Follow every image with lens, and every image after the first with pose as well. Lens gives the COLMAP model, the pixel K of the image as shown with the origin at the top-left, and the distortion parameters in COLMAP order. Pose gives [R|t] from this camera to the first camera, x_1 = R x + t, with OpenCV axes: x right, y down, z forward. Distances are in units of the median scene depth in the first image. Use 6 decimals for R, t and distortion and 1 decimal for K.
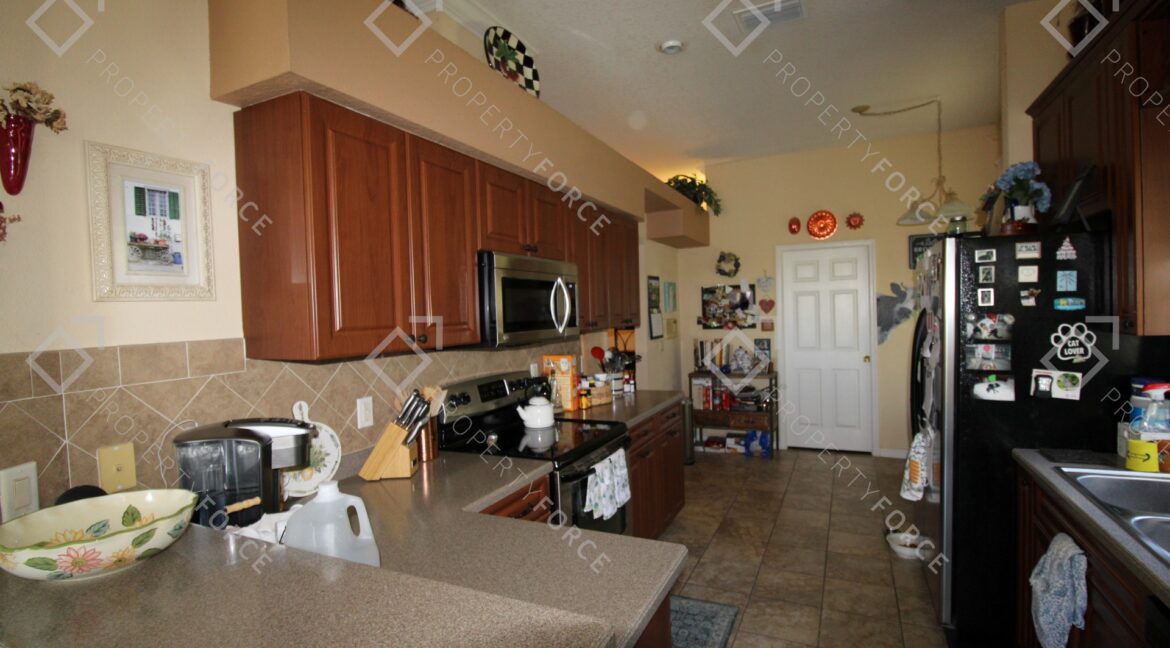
lens RADIAL K [[545.4, 0, 591.7], [0, 545.4, 326.6], [0, 0, 1]] dist [-0.003109, -0.011192]
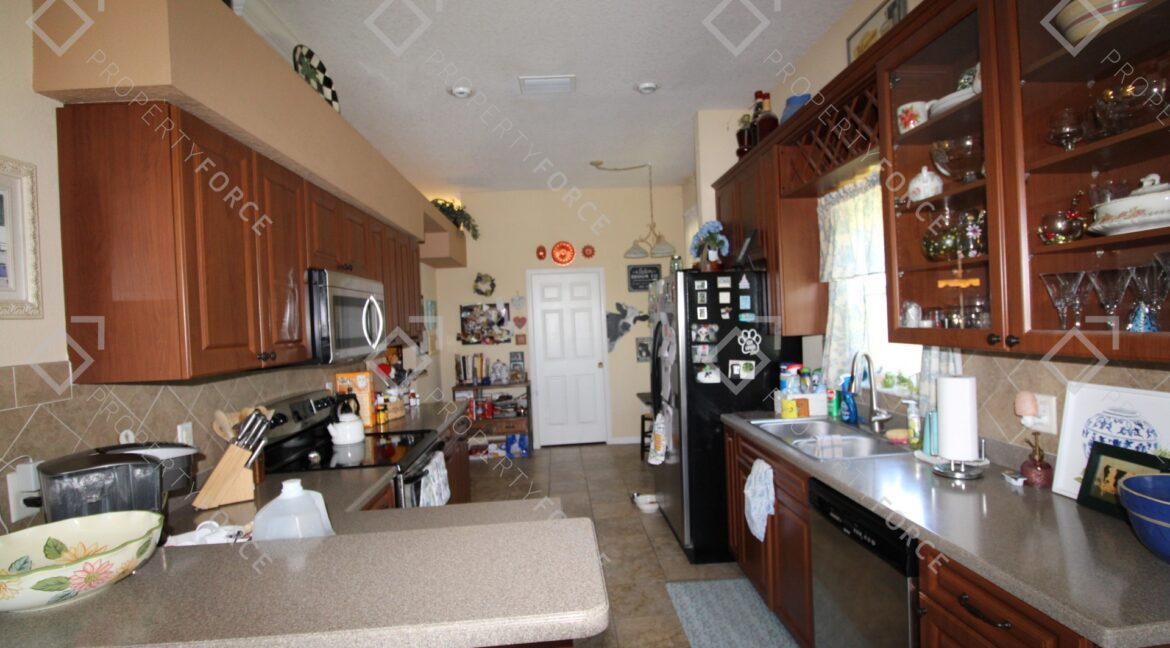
lens RADIAL K [[545.4, 0, 592.2], [0, 545.4, 327.3], [0, 0, 1]] dist [-0.003109, -0.011192]
pose [[0.873075, -0.015054, 0.487354, -0.206740], [0.030759, 0.999233, -0.024239, 0.008735], [-0.486616, 0.036153, 0.872868, -0.115349]]
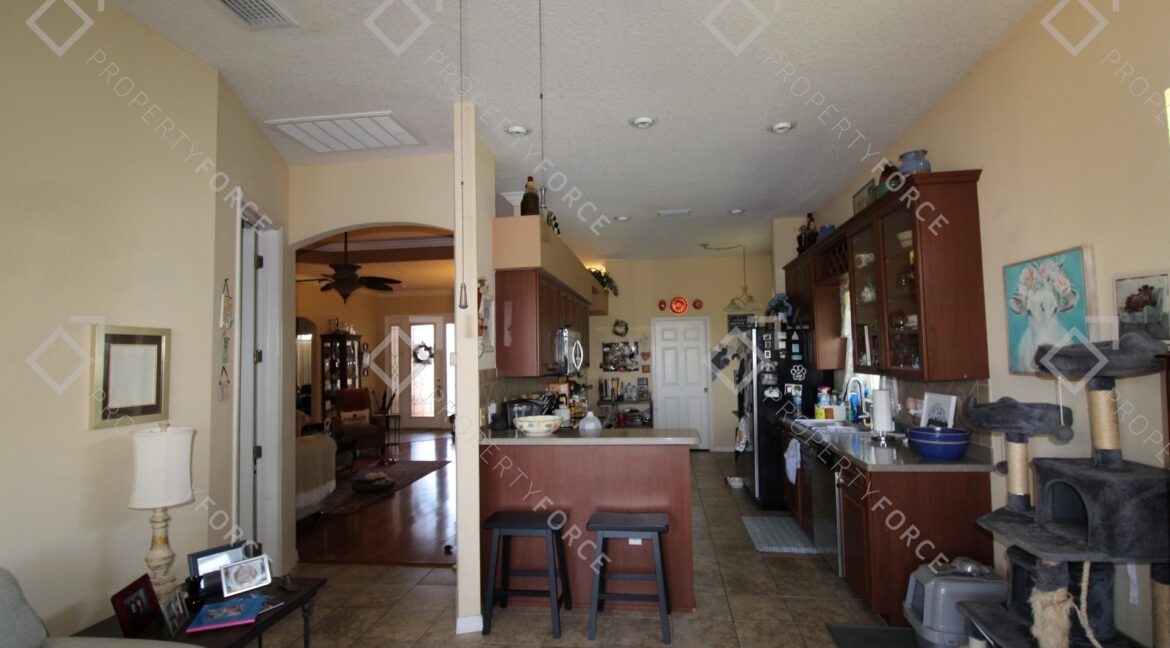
lens RADIAL K [[545.4, 0, 590.3], [0, 545.4, 325.8], [0, 0, 1]] dist [-0.003109, -0.011192]
pose [[0.952666, 0.028922, 0.302641, -0.619705], [-0.001680, 0.995950, -0.089890, 0.031835], [-0.304015, 0.085127, 0.948856, -0.870707]]
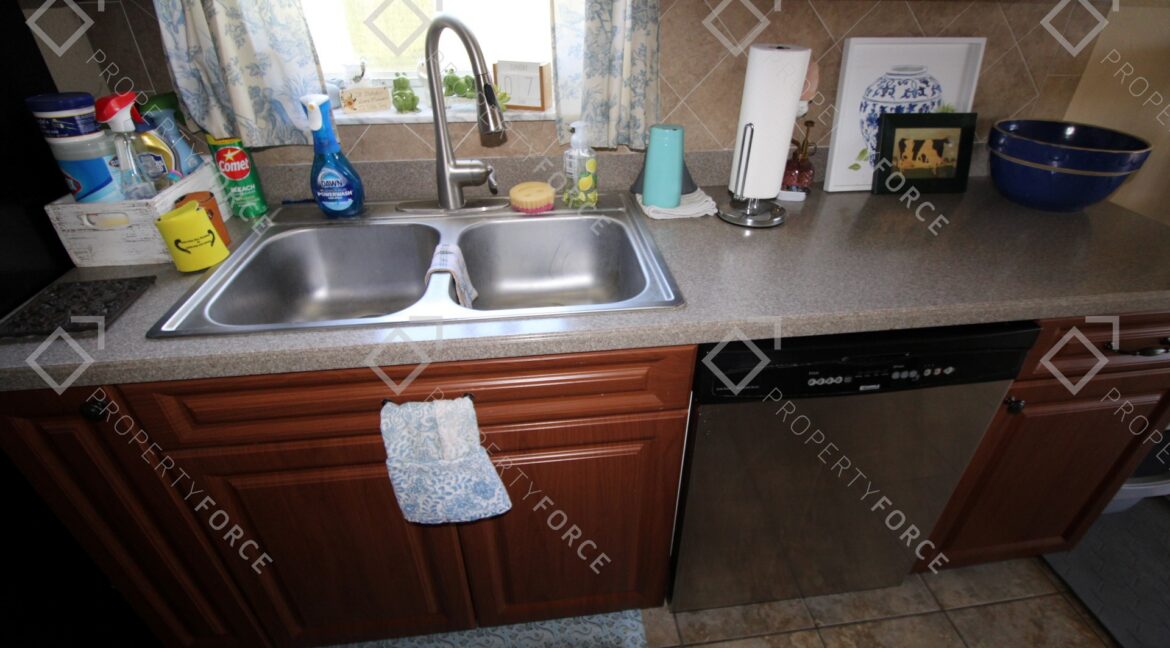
lens RADIAL K [[545.4, 0, 587.9], [0, 545.4, 325.3], [0, 0, 1]] dist [-0.003109, -0.011192]
pose [[-0.531815, -0.434018, 0.727187, 0.251464], [0.036318, 0.846207, 0.531615, 0.026132], [-0.846081, 0.309131, -0.434263, 0.624165]]
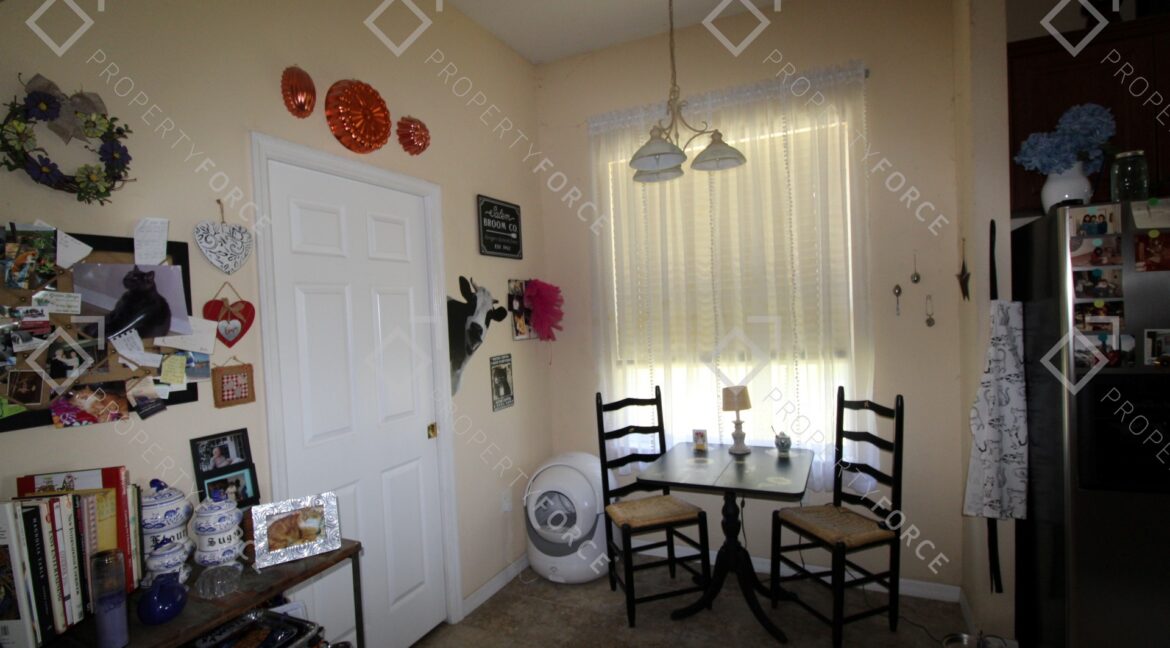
lens RADIAL K [[545.4, 0, 593.9], [0, 545.4, 325.0], [0, 0, 1]] dist [-0.003109, -0.011192]
pose [[-0.014072, 0.008480, 0.999865, 0.043311], [0.079514, 0.996807, -0.007335, -0.037886], [-0.996734, 0.079400, -0.014702, 1.721596]]
